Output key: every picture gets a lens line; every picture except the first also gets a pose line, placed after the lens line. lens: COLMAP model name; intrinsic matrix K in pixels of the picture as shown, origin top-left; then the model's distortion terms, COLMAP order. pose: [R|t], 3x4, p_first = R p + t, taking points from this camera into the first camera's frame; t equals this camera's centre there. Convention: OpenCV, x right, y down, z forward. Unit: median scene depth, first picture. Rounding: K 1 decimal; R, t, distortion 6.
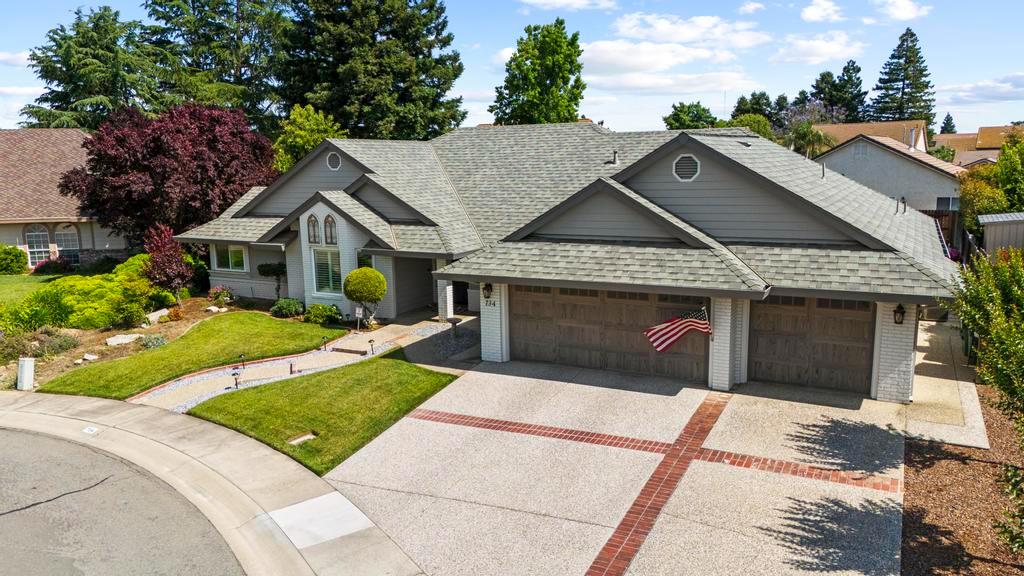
lens RADIAL K [[753.4, 0, 511.9], [0, 753.4, 286.0], [0, 0, 1]] dist [0.062384, -0.039480]
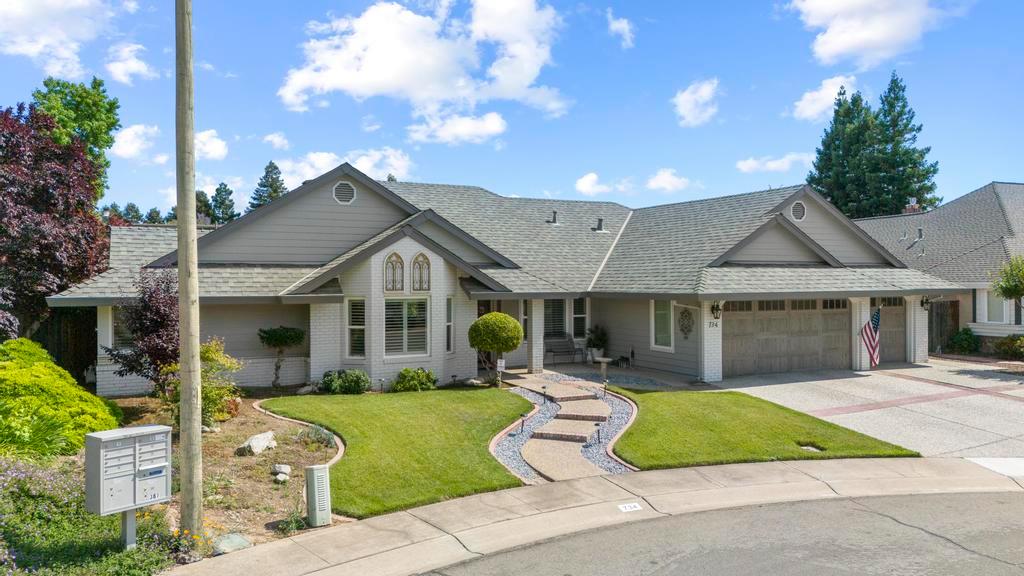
lens RADIAL K [[753.4, 0, 512.5], [0, 753.4, 295.9], [0, 0, 1]] dist [0.062384, -0.039480]
pose [[0.594263, -0.000643, 0.804270, -1.068575], [0.127273, 0.987474, -0.093250, 0.047348], [-0.794137, 0.157777, 0.586901, 0.605625]]
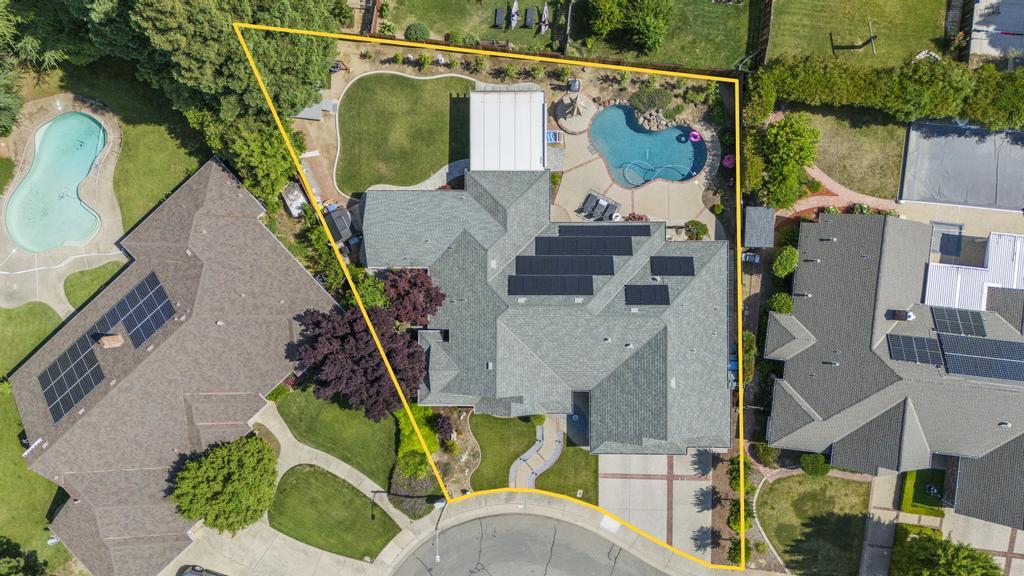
lens RADIAL K [[753.4, 0, 513.7], [0, 753.4, 291.1], [0, 0, 1]] dist [0.062384, -0.039480]
pose [[0.888078, -0.459492, -0.013571, -0.029906], [0.091861, 0.148461, 0.984643, -3.430269], [-0.450421, -0.875686, 0.174054, 1.201044]]
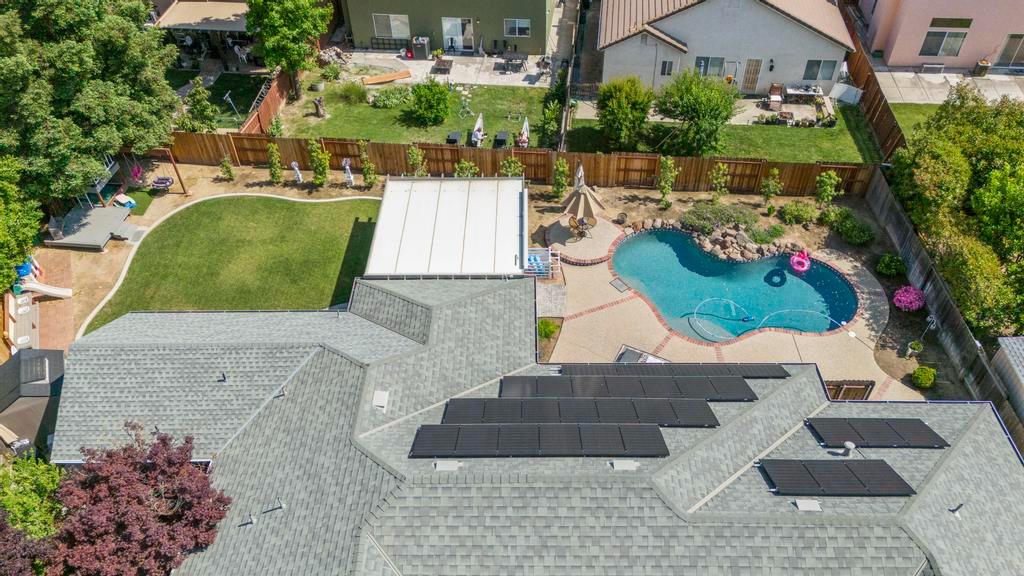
lens RADIAL K [[753.4, 0, 514.6], [0, 753.4, 281.4], [0, 0, 1]] dist [0.062384, -0.039480]
pose [[0.892918, -0.316496, 0.320199, -0.226061], [0.083478, 0.815261, 0.573045, -1.121012], [-0.442412, -0.484953, 0.754382, 1.016280]]
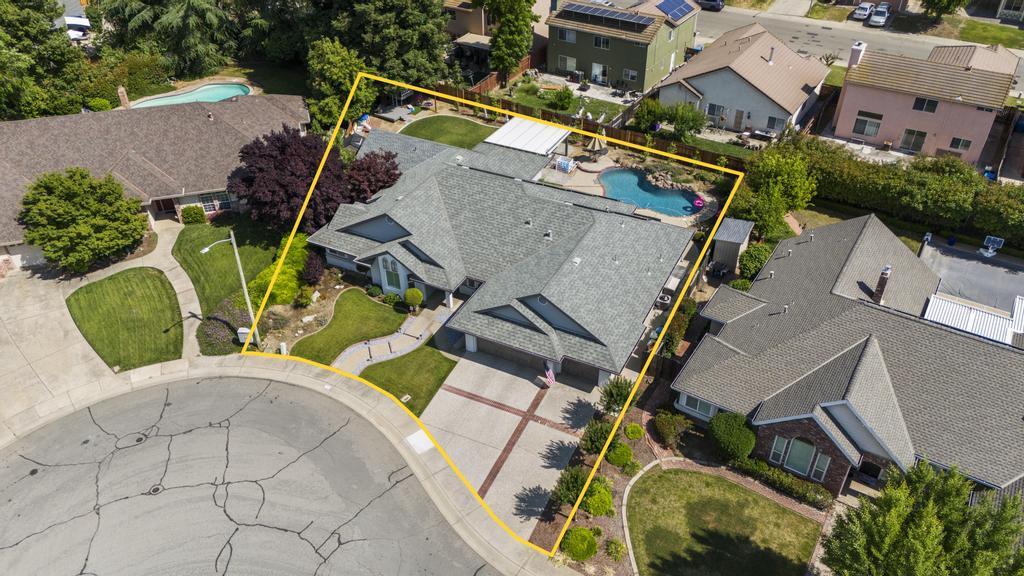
lens RADIAL K [[753.4, 0, 511.1], [0, 753.4, 284.7], [0, 0, 1]] dist [0.062384, -0.039480]
pose [[0.999919, -0.002847, 0.012402, 0.084014], [-0.003129, 0.889715, 0.456505, -1.305988], [-0.012334, -0.456507, 0.889634, -1.206341]]
